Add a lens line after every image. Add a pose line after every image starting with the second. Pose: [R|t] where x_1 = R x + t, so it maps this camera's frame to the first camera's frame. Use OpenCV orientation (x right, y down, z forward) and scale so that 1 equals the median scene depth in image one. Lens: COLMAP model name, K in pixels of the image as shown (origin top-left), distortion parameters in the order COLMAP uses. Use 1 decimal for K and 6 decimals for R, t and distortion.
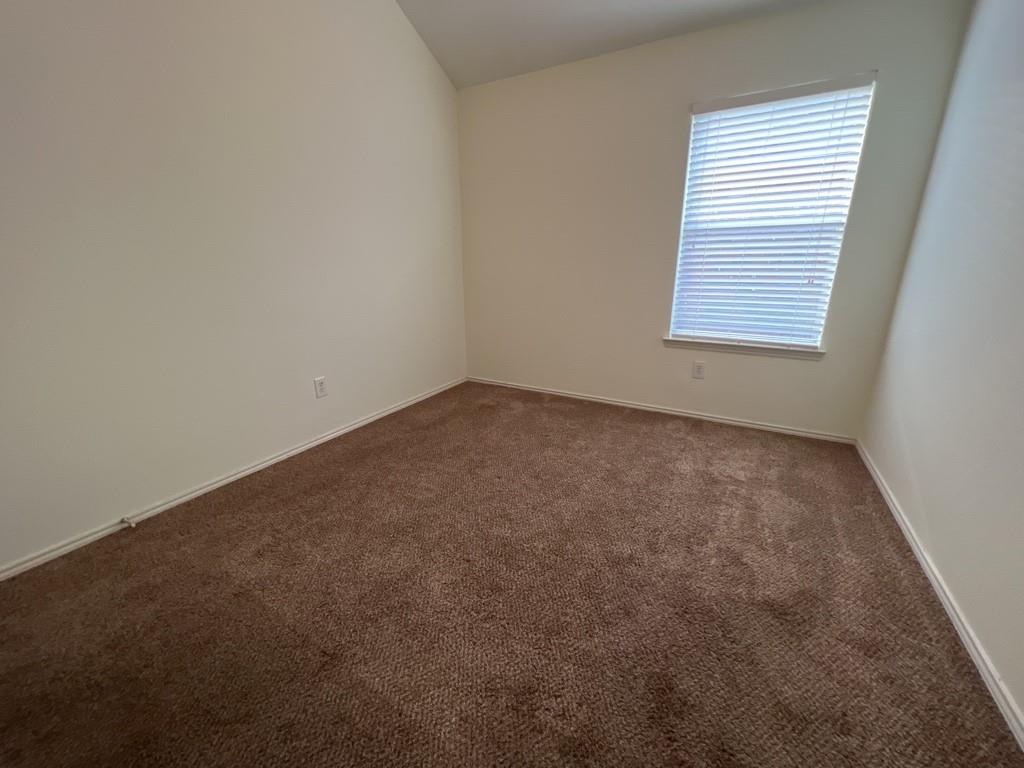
lens RADIAL K [[409.6, 0, 509.4], [0, 409.6, 384.2], [0, 0, 1]] dist [-0.002078, 0.000262]
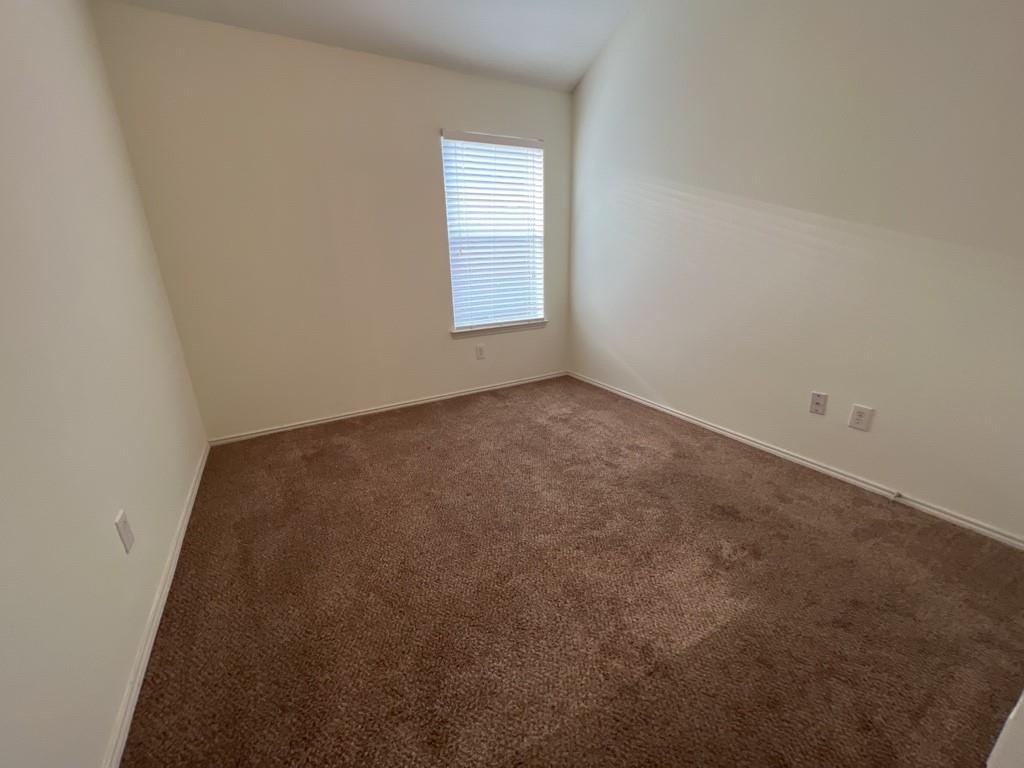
lens RADIAL K [[408.7, 0, 509.7], [0, 408.7, 383.6], [0, 0, 1]] dist [-0.000095, 0.000239]
pose [[0.508449, -0.270123, 0.817627, -0.557002], [0.269629, 0.951717, 0.146751, -0.108722], [-0.817789, 0.145840, 0.556732, 0.283051]]
